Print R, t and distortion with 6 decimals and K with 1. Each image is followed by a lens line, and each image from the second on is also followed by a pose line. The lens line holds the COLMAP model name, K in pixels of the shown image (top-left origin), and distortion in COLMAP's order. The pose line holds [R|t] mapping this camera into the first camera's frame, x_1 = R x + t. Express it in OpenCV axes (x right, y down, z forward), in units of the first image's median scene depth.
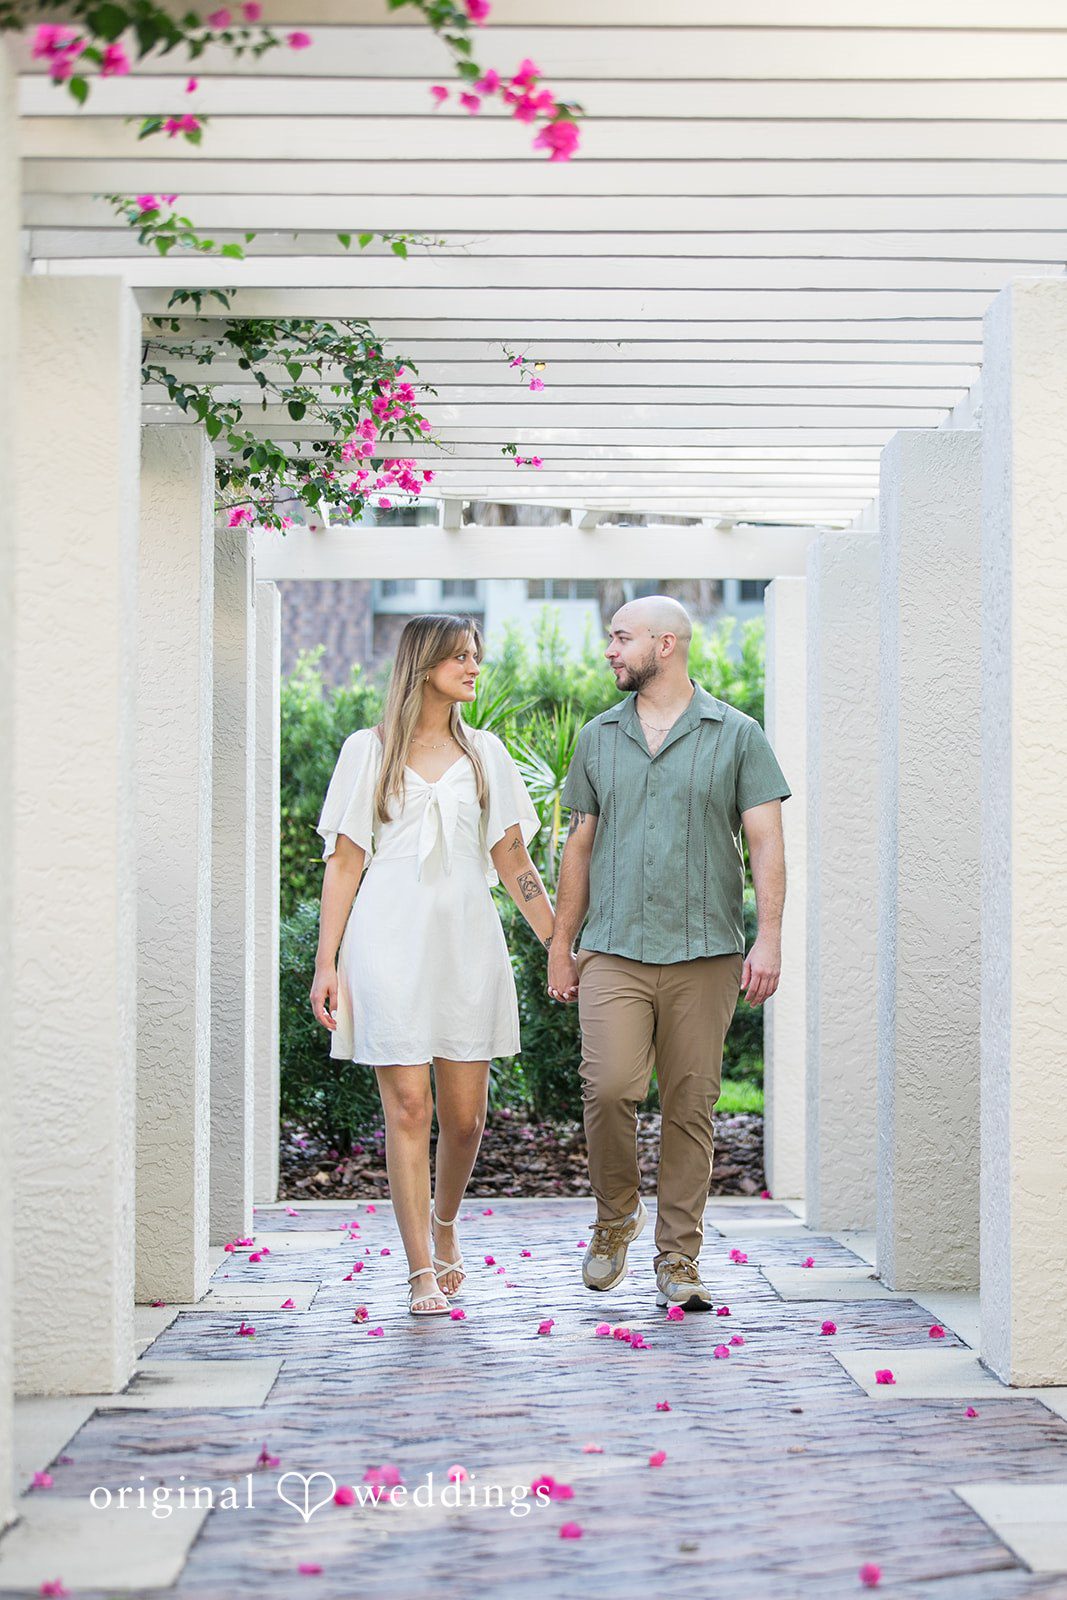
lens RADIAL K [[2987.1, 0, 533.5], [0, 2987.1, 800.0], [0, 0, 1]] dist [0.051009, 0.090159]
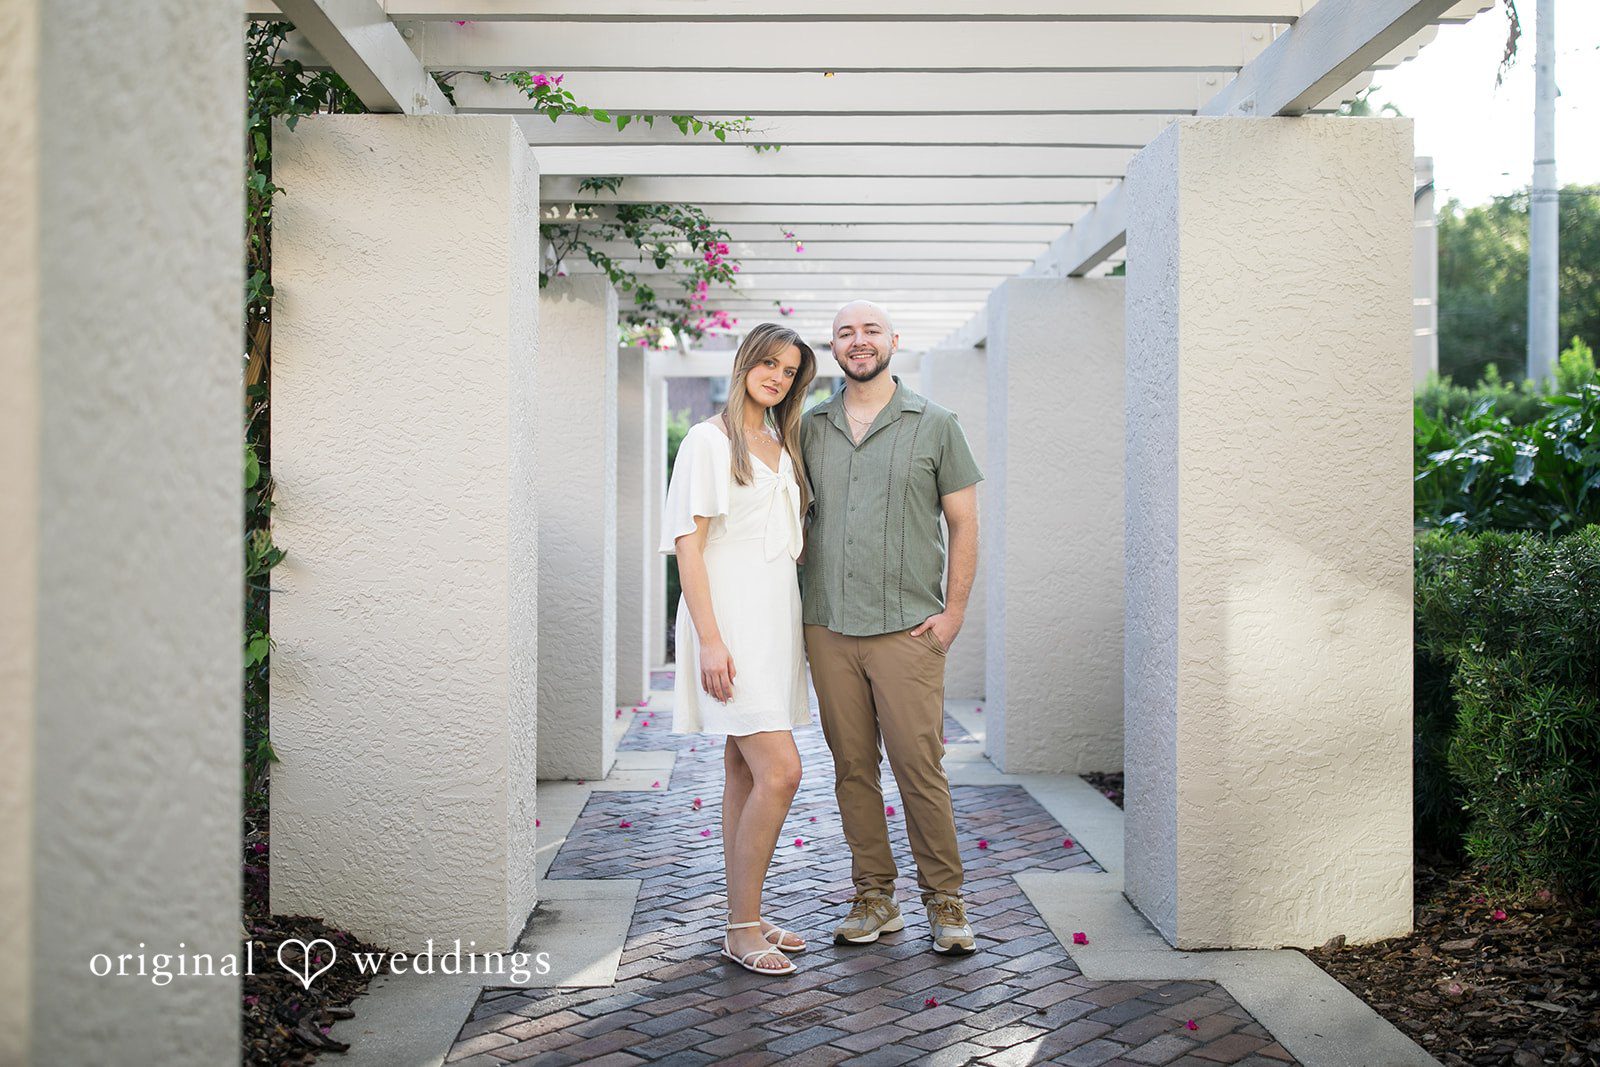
lens RADIAL K [[2987.1, 0, 800.0], [0, 2987.1, 533.5], [0, 0, 1]] dist [0.051009, 0.090159]
pose [[0.999844, -0.000051, -0.017677, 0.028929], [0.000028, 0.999999, -0.001293, 0.024378], [0.017677, 0.001292, 0.999843, -0.661805]]
